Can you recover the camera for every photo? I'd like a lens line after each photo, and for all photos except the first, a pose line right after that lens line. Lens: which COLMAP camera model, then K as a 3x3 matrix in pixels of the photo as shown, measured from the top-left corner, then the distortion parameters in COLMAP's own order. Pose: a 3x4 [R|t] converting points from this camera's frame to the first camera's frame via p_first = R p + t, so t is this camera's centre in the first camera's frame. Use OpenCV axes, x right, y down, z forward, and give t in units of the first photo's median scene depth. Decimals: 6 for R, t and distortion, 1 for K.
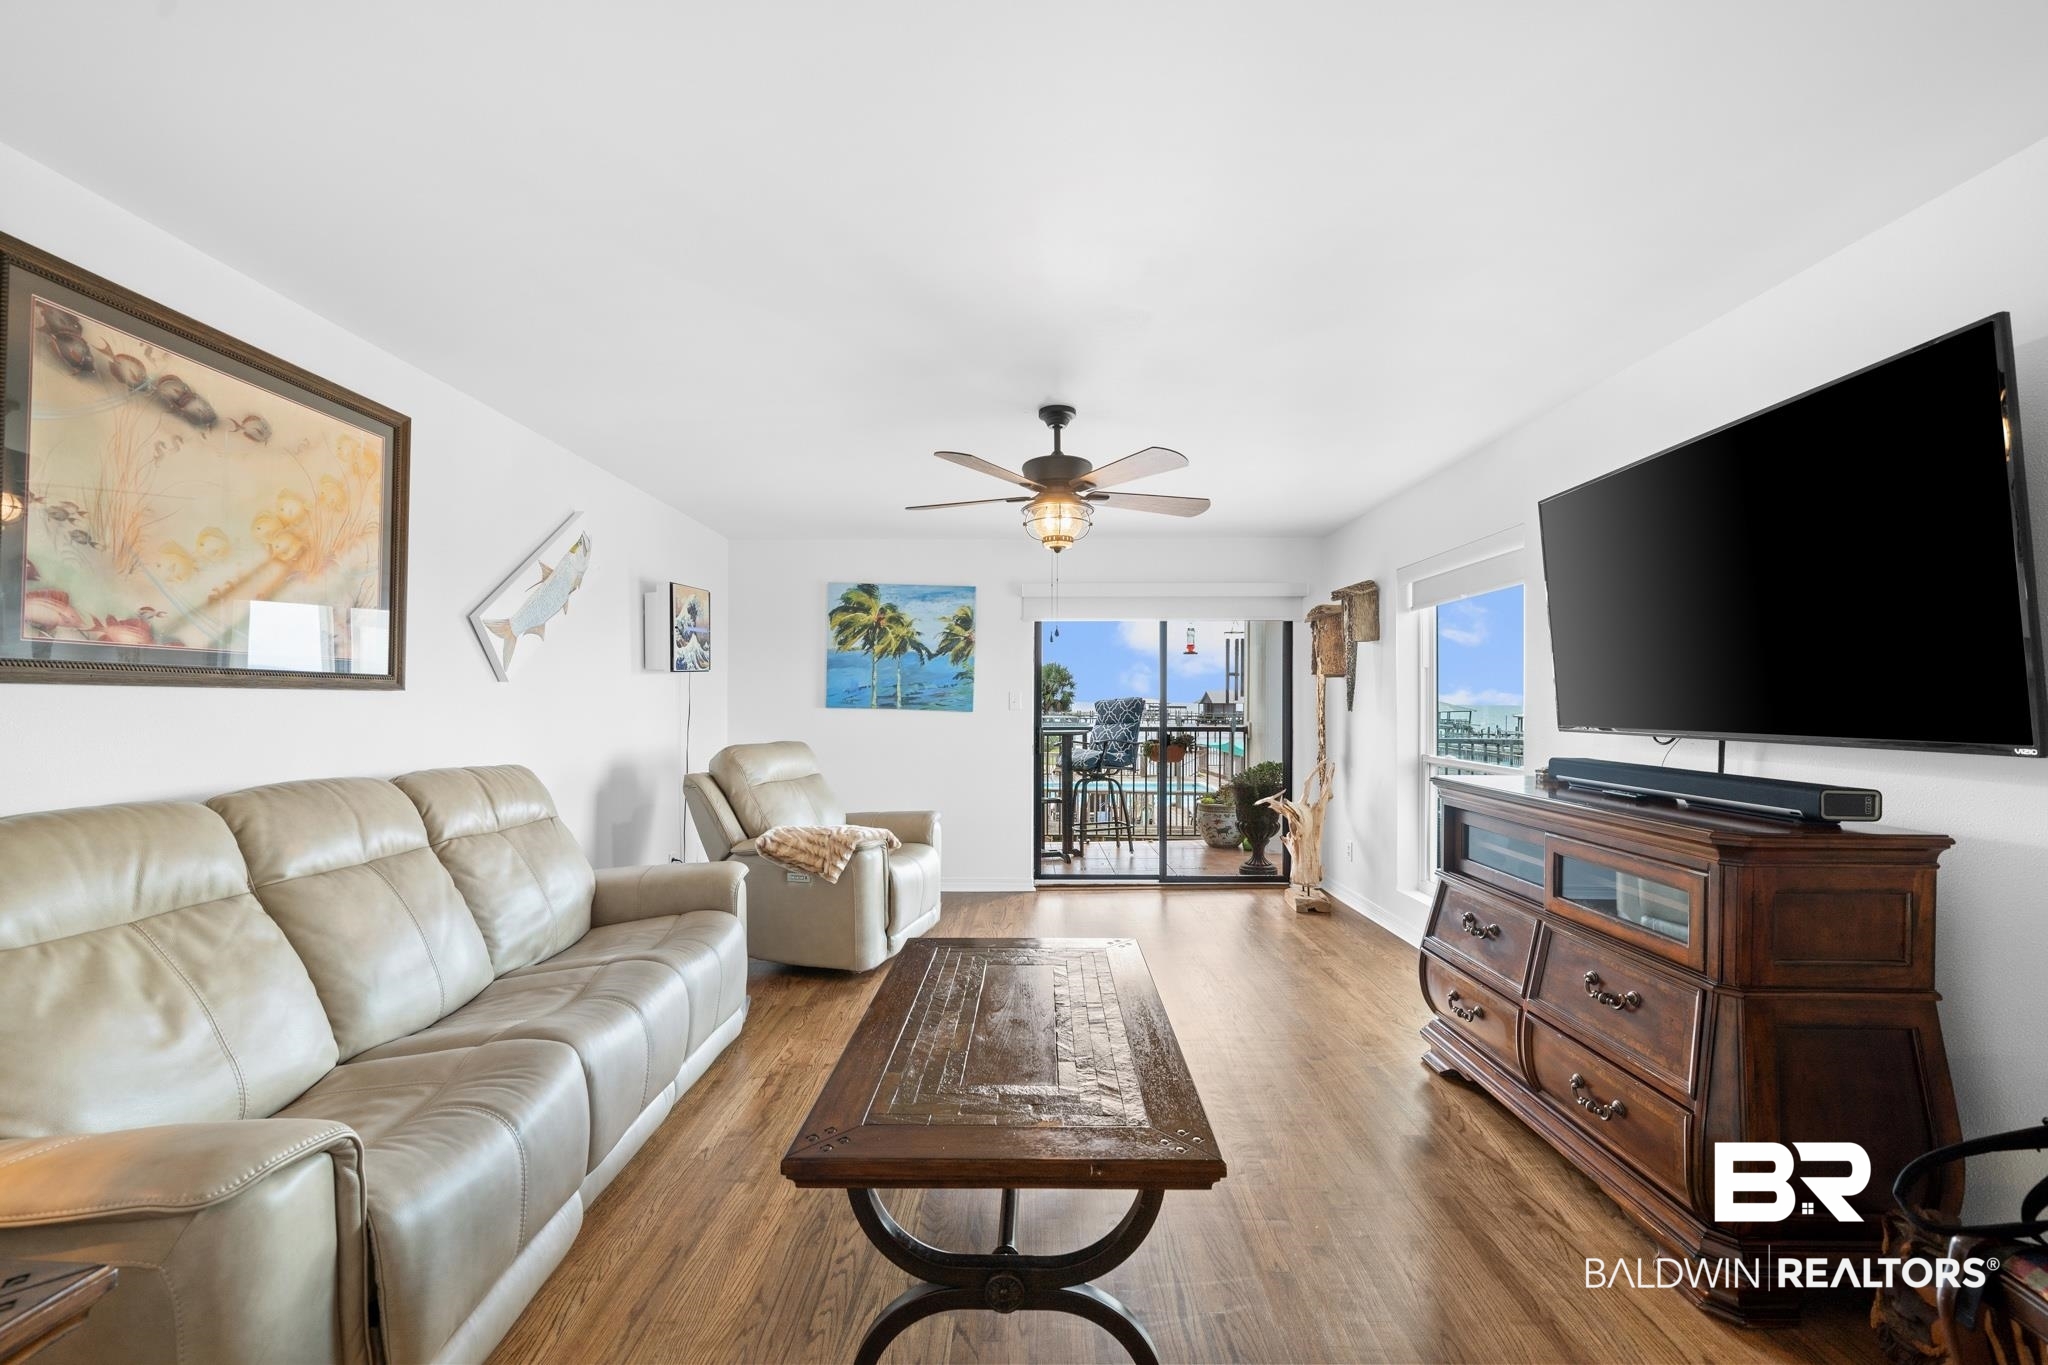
lens RADIAL K [[855.1, 0, 1022.3], [0, 855.1, 696.4], [0, 0, 1]] dist [-0.001556, -0.000180]
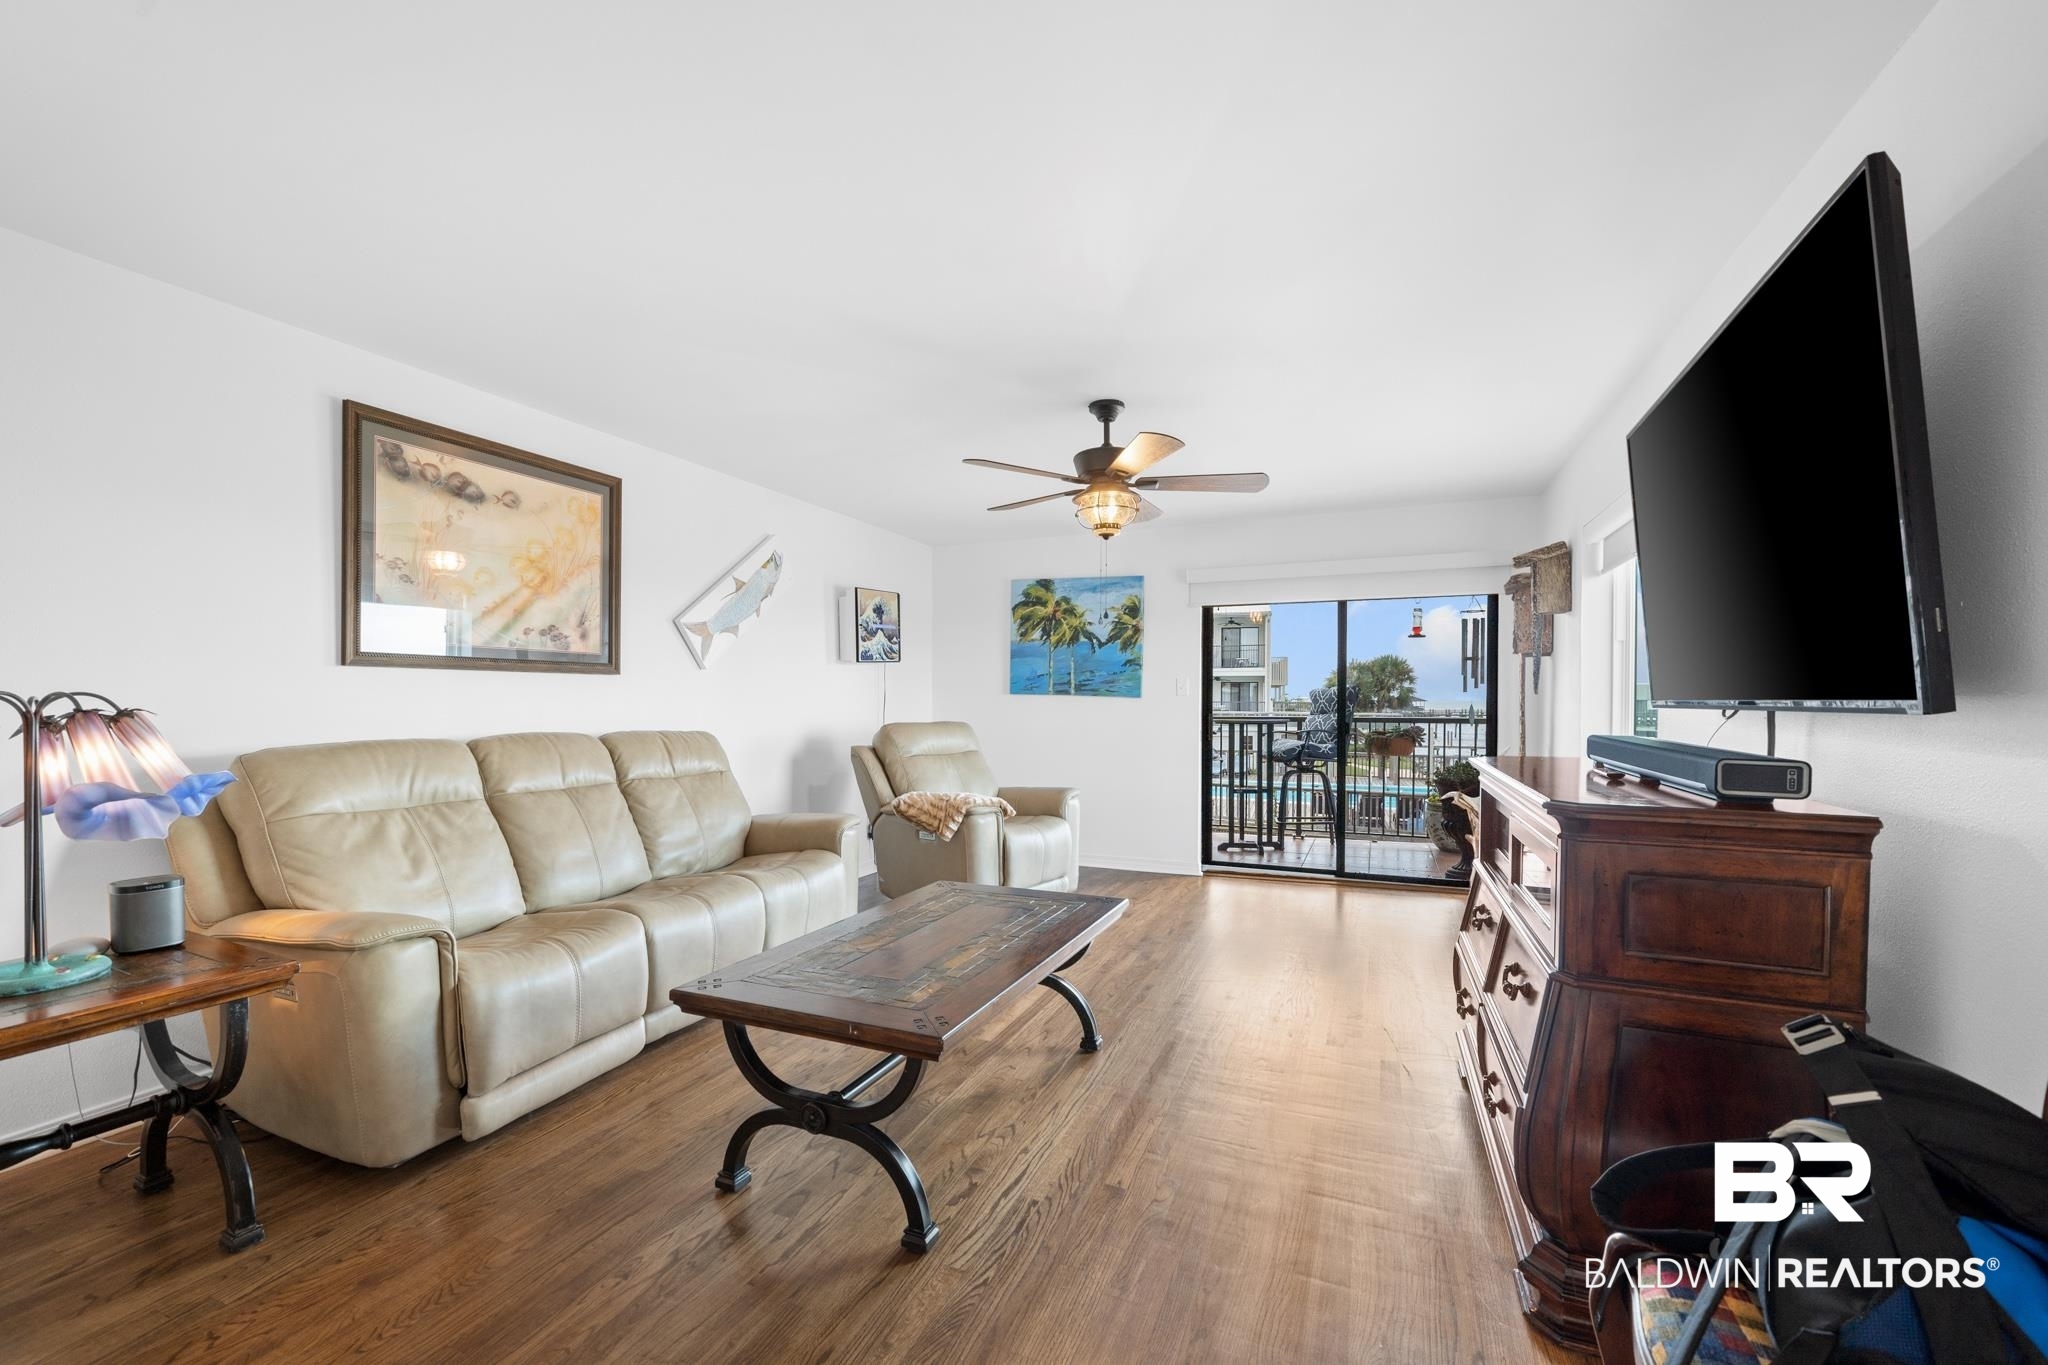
lens RADIAL K [[856.6, 0, 986.6], [0, 856.6, 708.2], [0, 0, 1]] dist [-0.000355, 0.000079]
pose [[0.913977, 0.003291, -0.405753, 0.394895], [0.003547, 0.999864, 0.016100, 0.027704], [0.405751, -0.016154, 0.913841, -0.040166]]
